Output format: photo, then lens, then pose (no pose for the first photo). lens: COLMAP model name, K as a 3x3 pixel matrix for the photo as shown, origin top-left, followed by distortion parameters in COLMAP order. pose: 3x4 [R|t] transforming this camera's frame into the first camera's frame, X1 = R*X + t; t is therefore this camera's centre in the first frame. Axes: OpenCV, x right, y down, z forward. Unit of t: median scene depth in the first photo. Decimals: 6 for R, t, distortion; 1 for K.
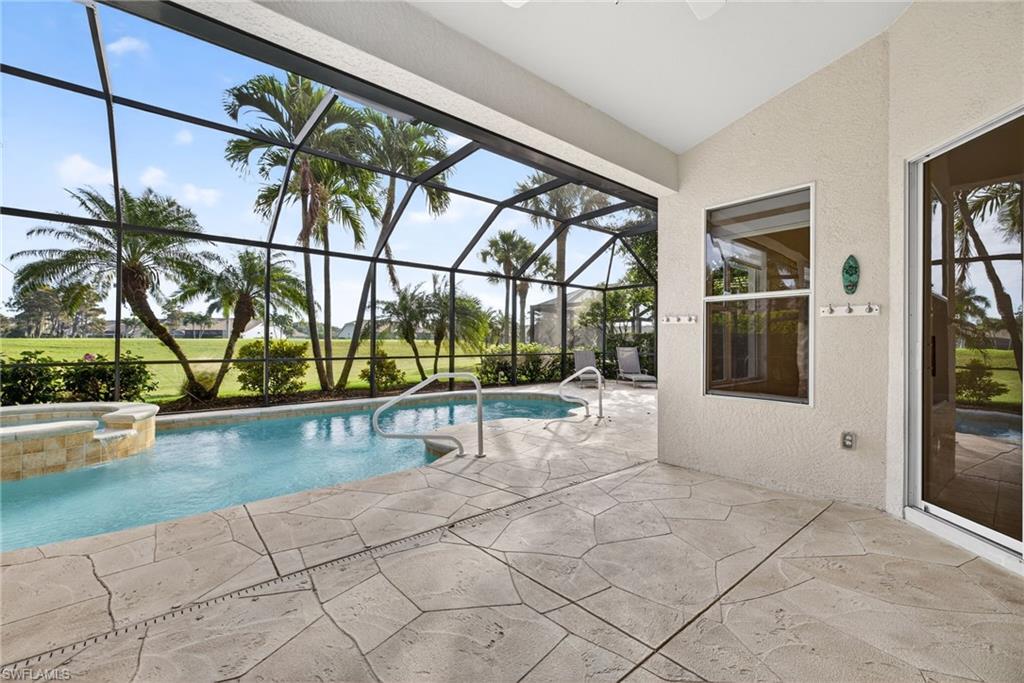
lens RADIAL K [[421.7, 0, 513.1], [0, 421.7, 338.9], [0, 0, 1]] dist [0.016248, 0.000253]
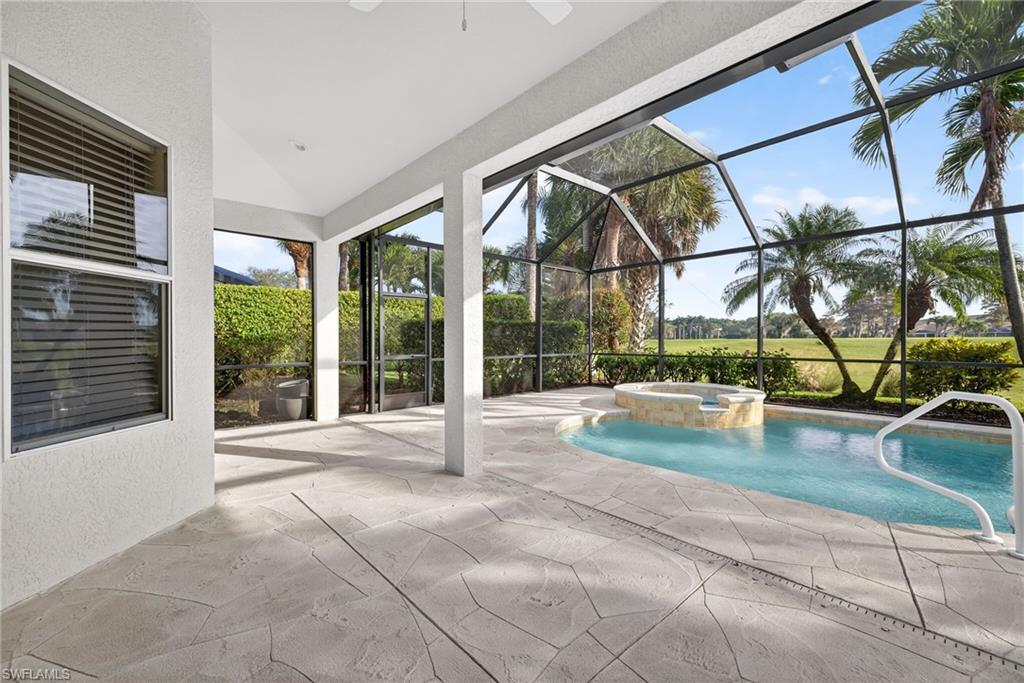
lens RADIAL K [[421.7, 0, 510.9], [0, 421.7, 341.3], [0, 0, 1]] dist [0.016248, 0.000253]
pose [[0.052201, -0.002027, -0.998635, 0.378845], [0.009190, 0.999957, -0.001550, 0.003571], [0.998594, -0.009096, 0.052218, 0.300464]]
